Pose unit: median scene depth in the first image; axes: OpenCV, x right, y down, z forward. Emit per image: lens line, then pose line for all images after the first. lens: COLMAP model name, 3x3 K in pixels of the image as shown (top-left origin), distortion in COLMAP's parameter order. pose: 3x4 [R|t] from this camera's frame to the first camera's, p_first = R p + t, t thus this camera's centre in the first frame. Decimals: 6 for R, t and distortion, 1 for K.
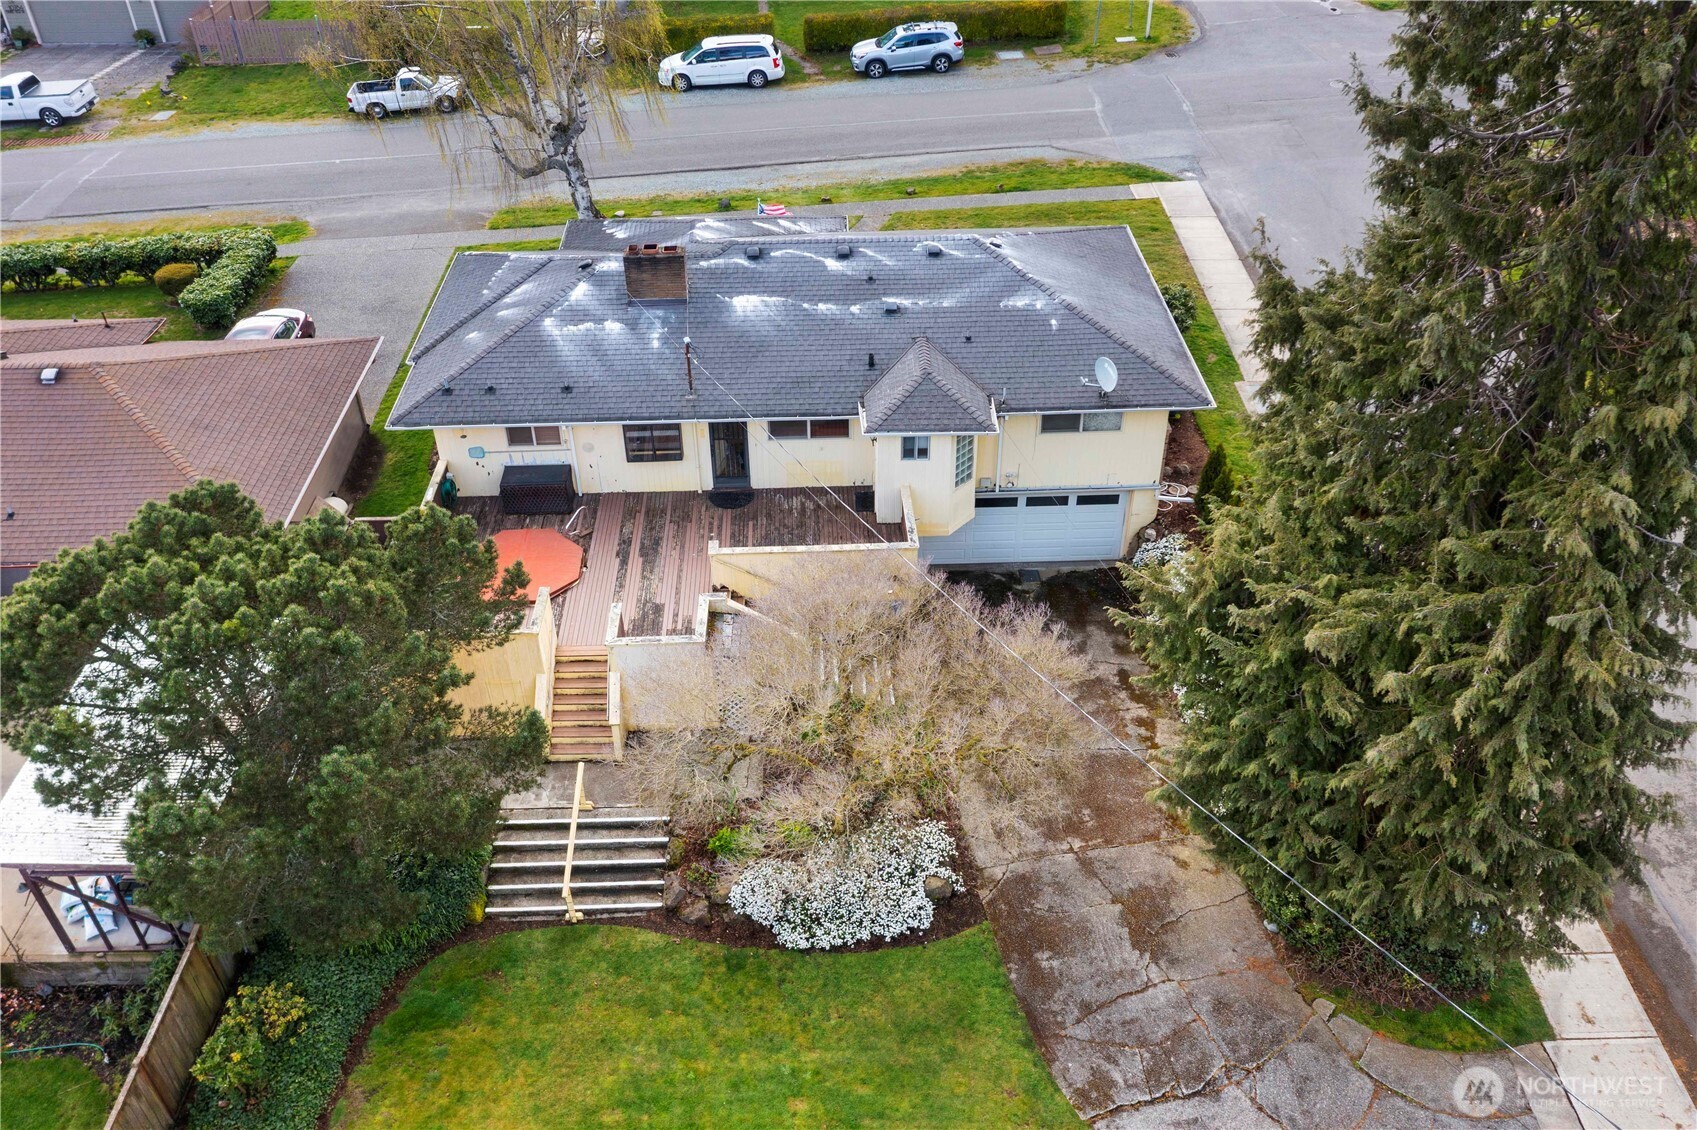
lens RADIAL K [[1362.9, 0, 848.5], [0, 1362.9, 565.0], [0, 0, 1]] dist [-0.003810, 0.009738]
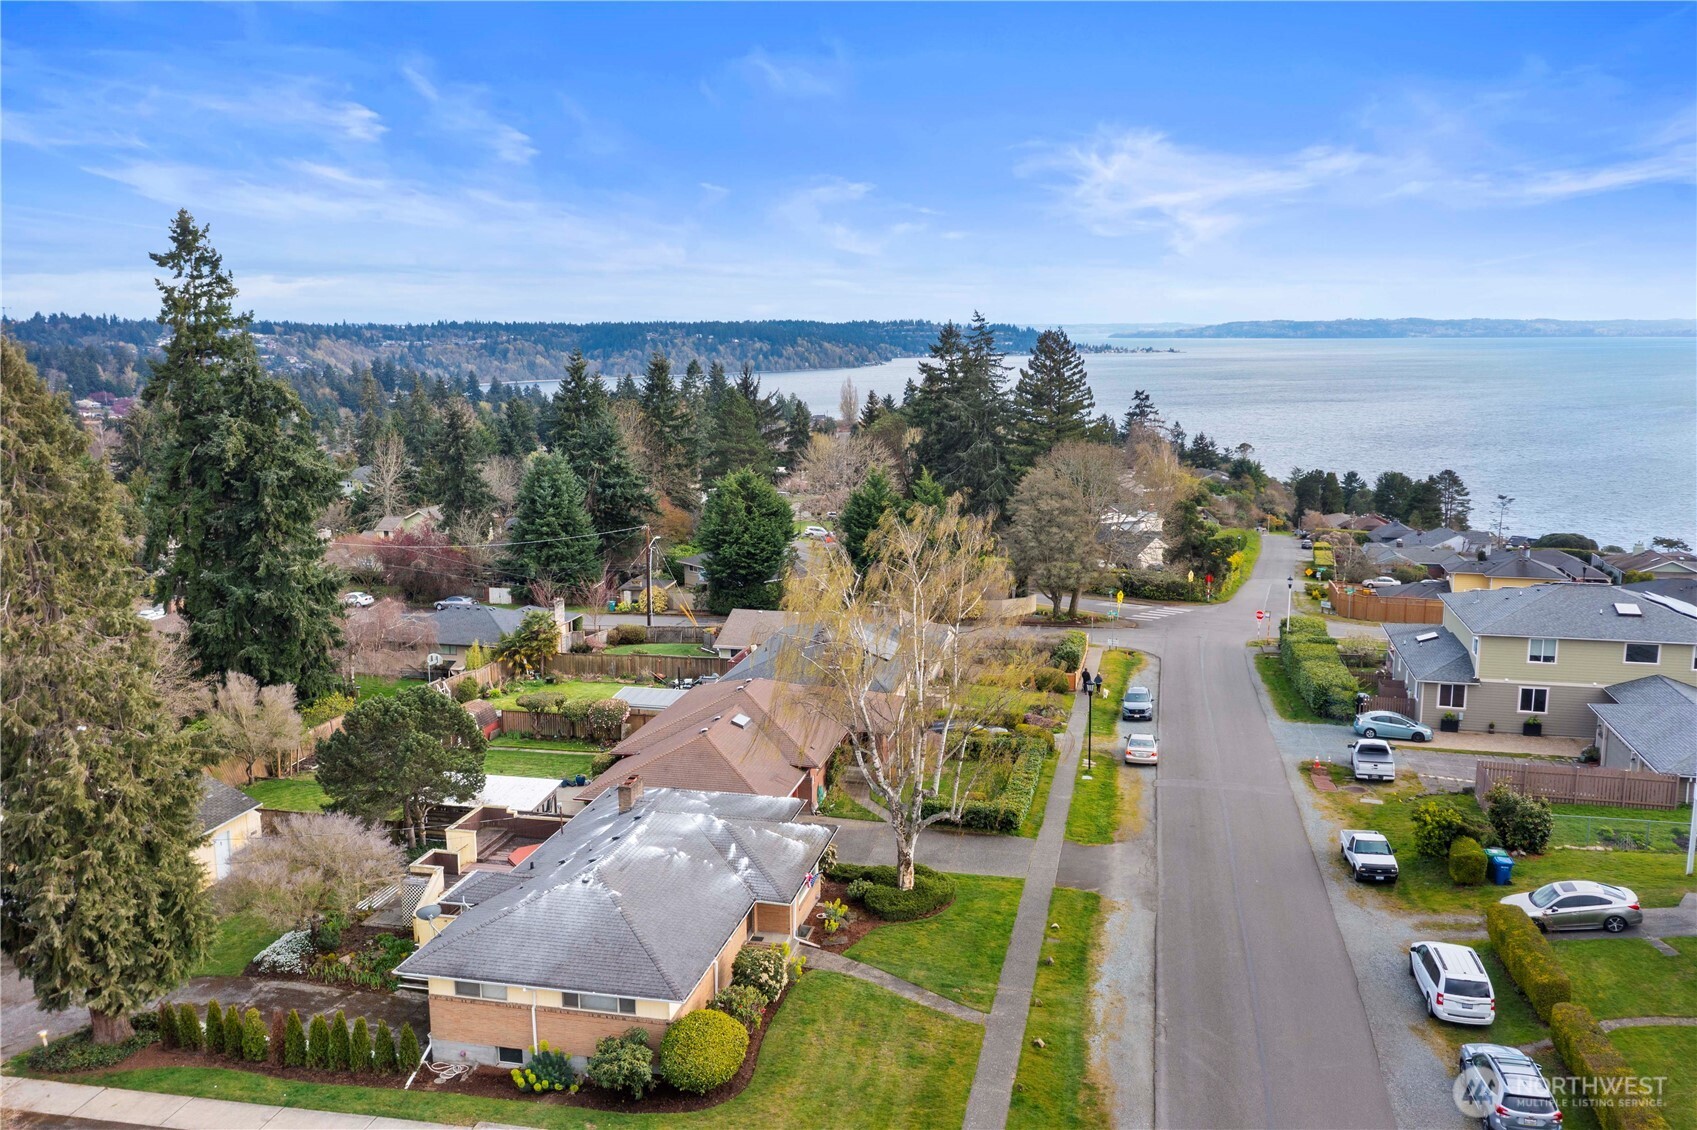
lens RADIAL K [[1362.9, 0, 848.5], [0, 1362.9, 565.0], [0, 0, 1]] dist [-0.003810, 0.009738]
pose [[-0.255166, 0.175135, -0.950904, 0.889835], [-0.573224, 0.764593, 0.294639, -0.708320], [0.778656, 0.620263, -0.094706, 0.760693]]
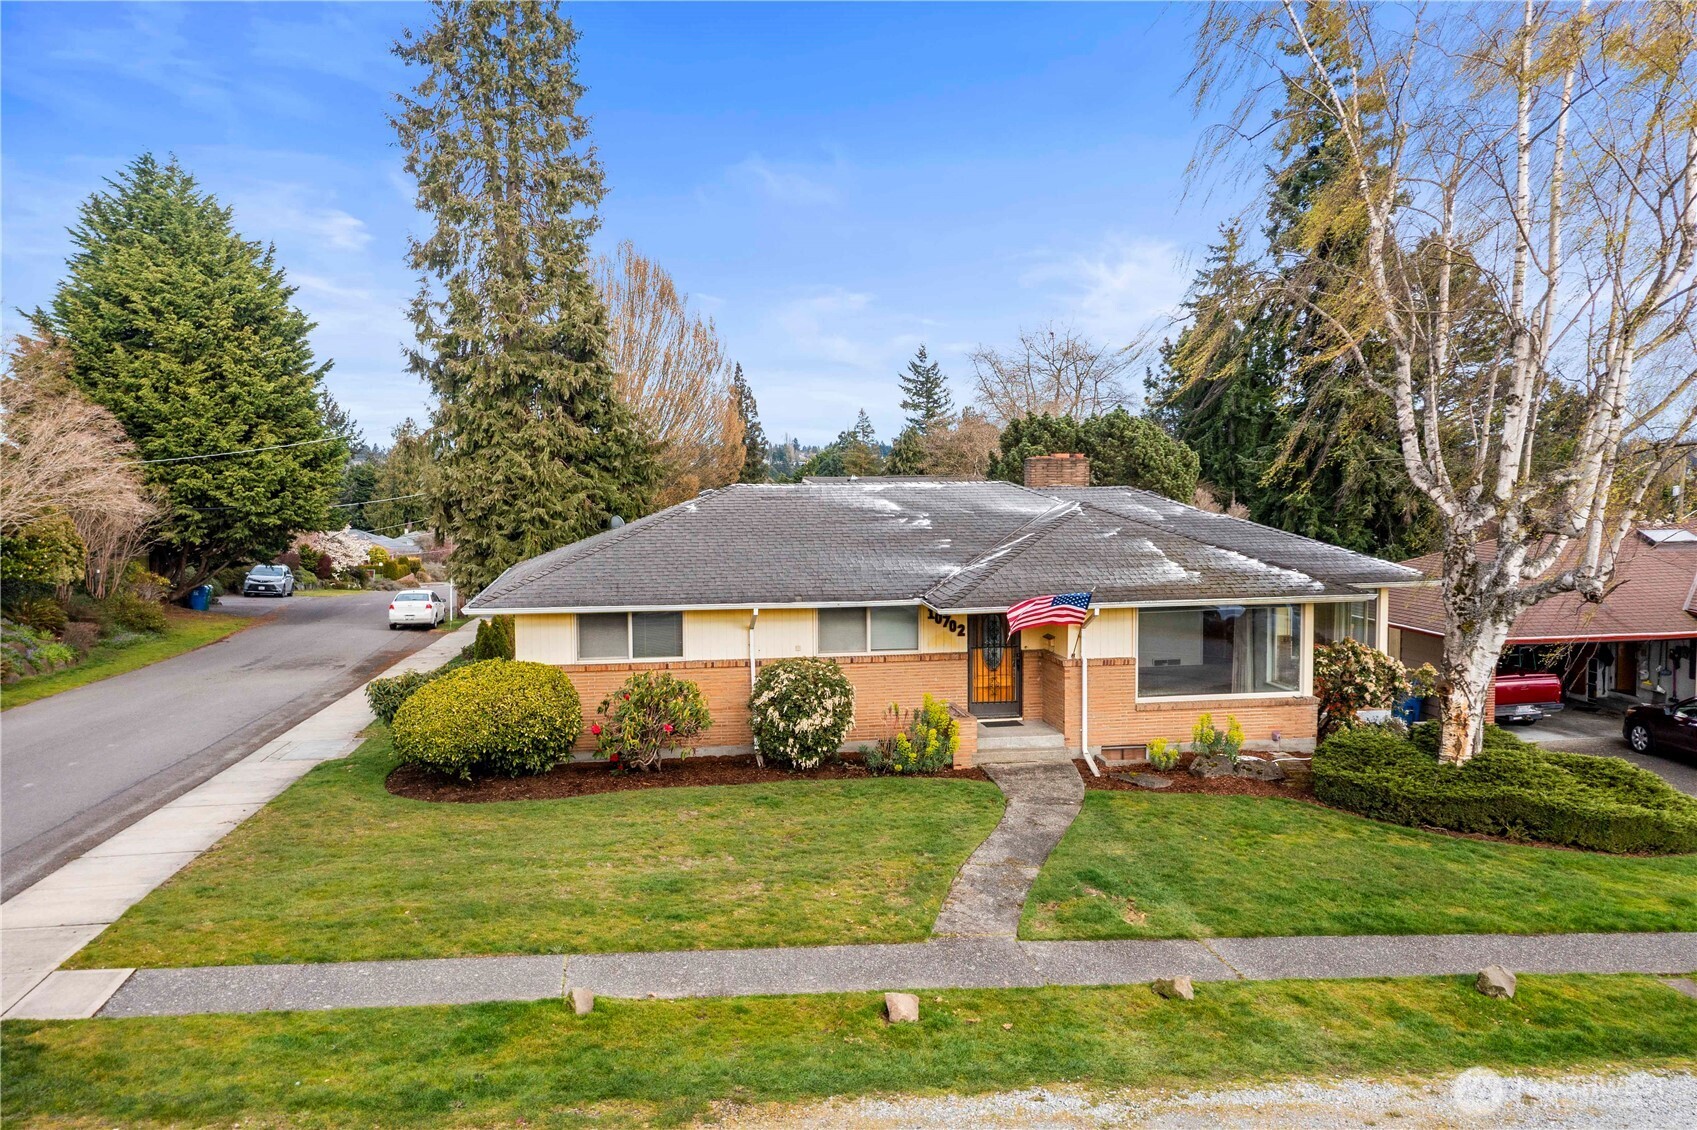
lens RADIAL K [[1362.9, 0, 848.5], [0, 1362.9, 565.0], [0, 0, 1]] dist [-0.003810, 0.009738]
pose [[-0.991900, 0.025206, -0.124498, 0.085400], [-0.062687, 0.755308, 0.652366, -0.510890], [0.110478, 0.654886, -0.747609, 1.117506]]
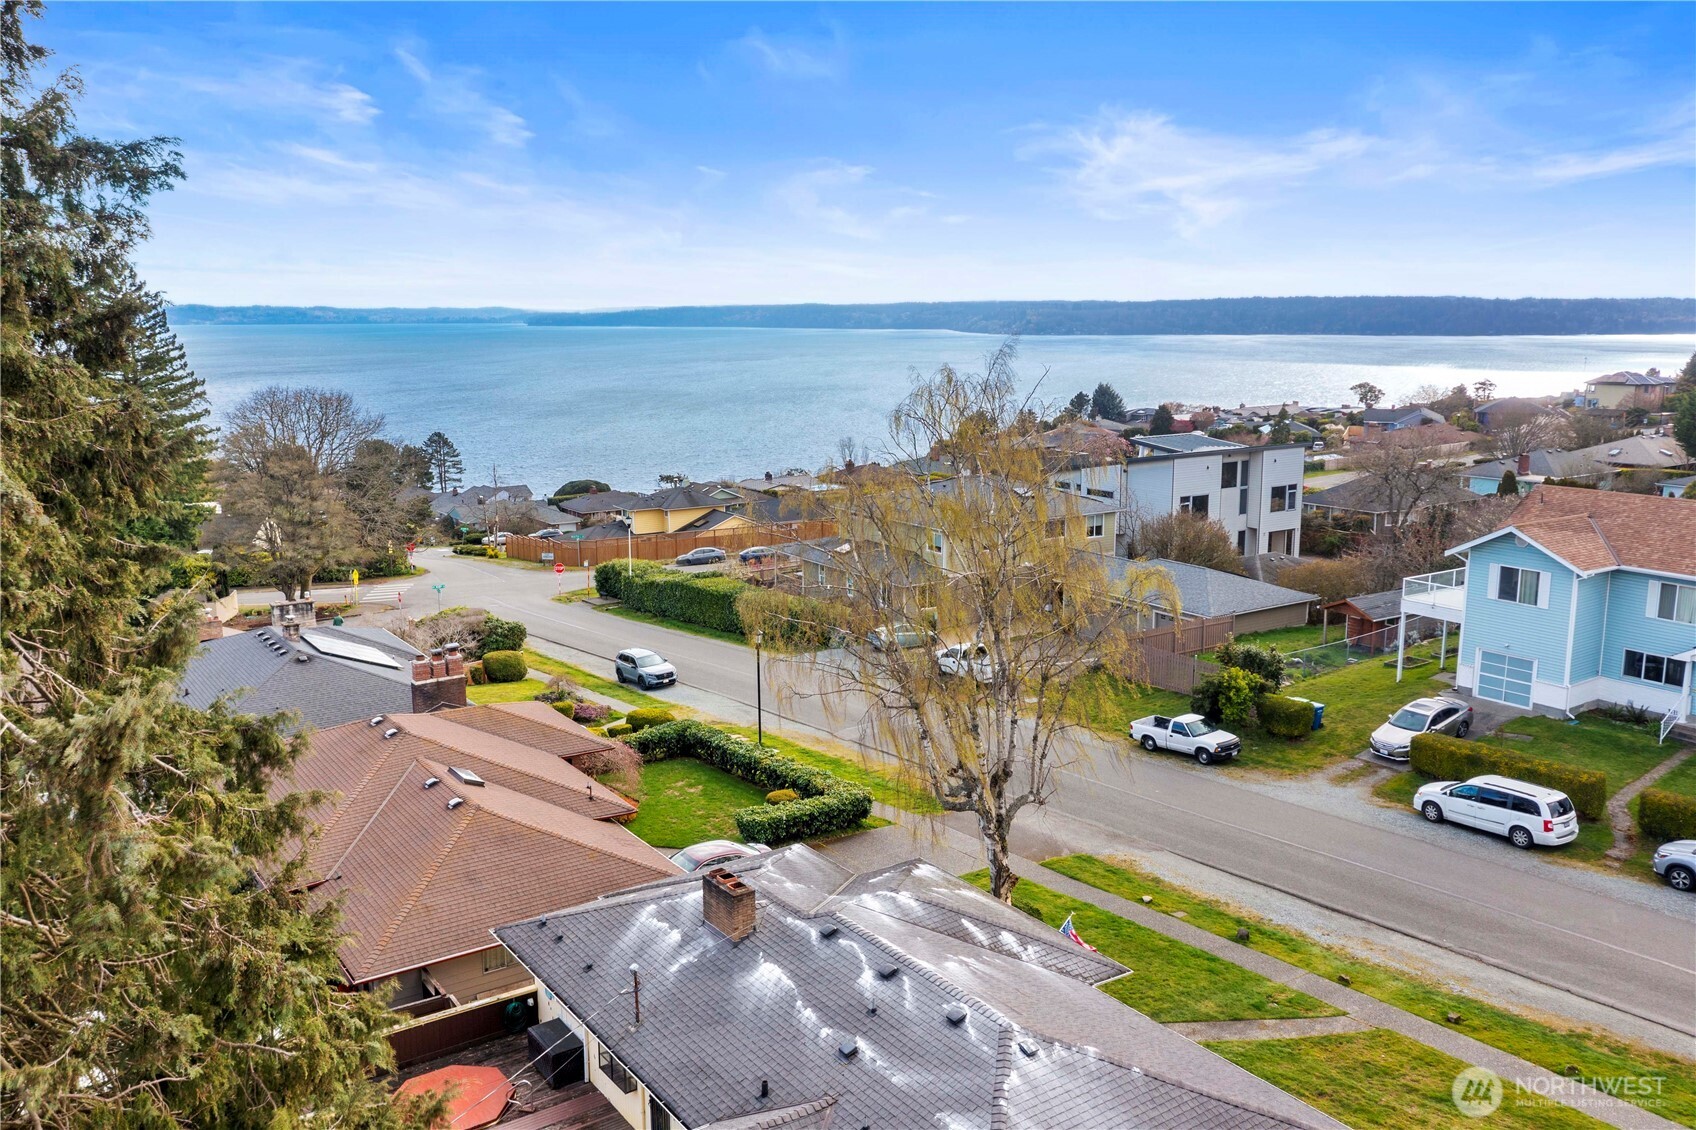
lens RADIAL K [[1362.1, 0, 848.0], [0, 1362.1, 565.0], [0, 0, 1]] dist [-0.003810, 0.009738]
pose [[0.542438, 0.160625, -0.824597, 0.415734], [-0.504017, 0.847499, -0.166467, -0.189941], [0.672107, 0.505909, 0.540674, 0.264558]]
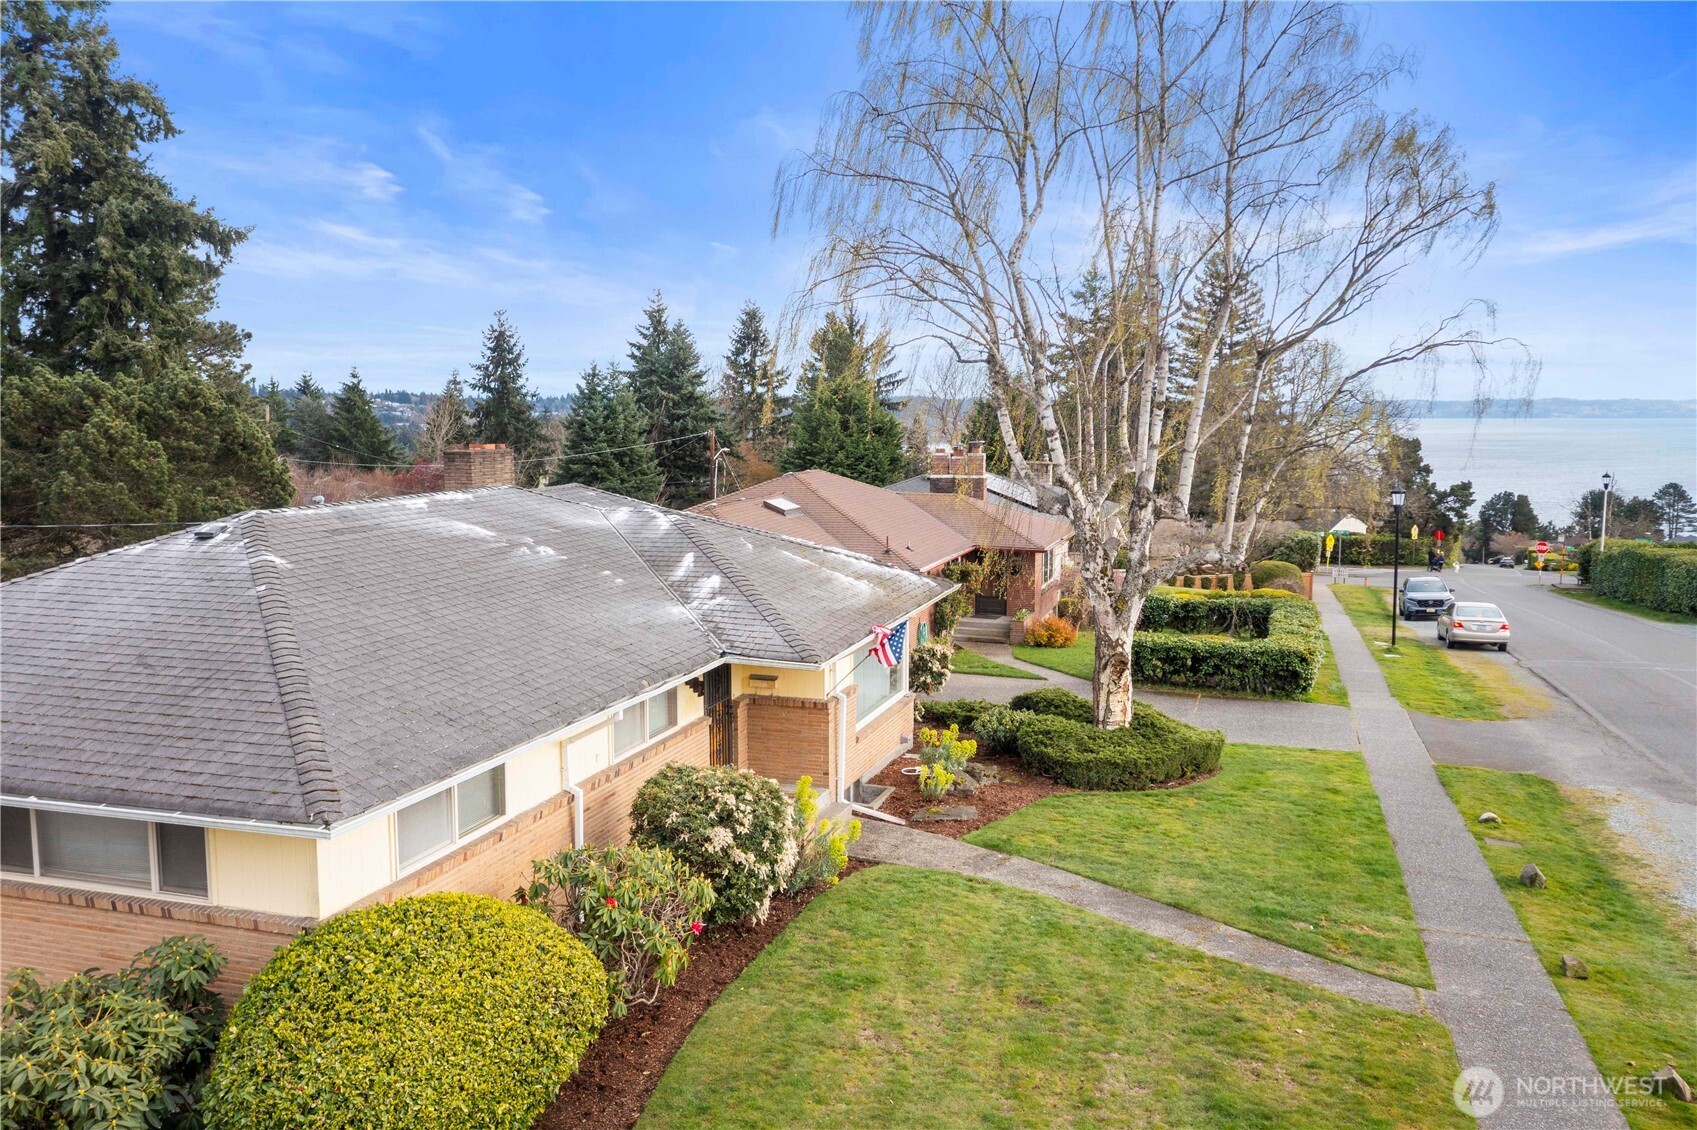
lens RADIAL K [[1362.9, 0, 848.5], [0, 1362.9, 565.0], [0, 0, 1]] dist [-0.003810, 0.009738]
pose [[-0.339419, 0.116308, -0.933417, 0.321933], [-0.560190, 0.772164, 0.299917, -0.331623], [0.755634, 0.624688, -0.196932, 0.846008]]
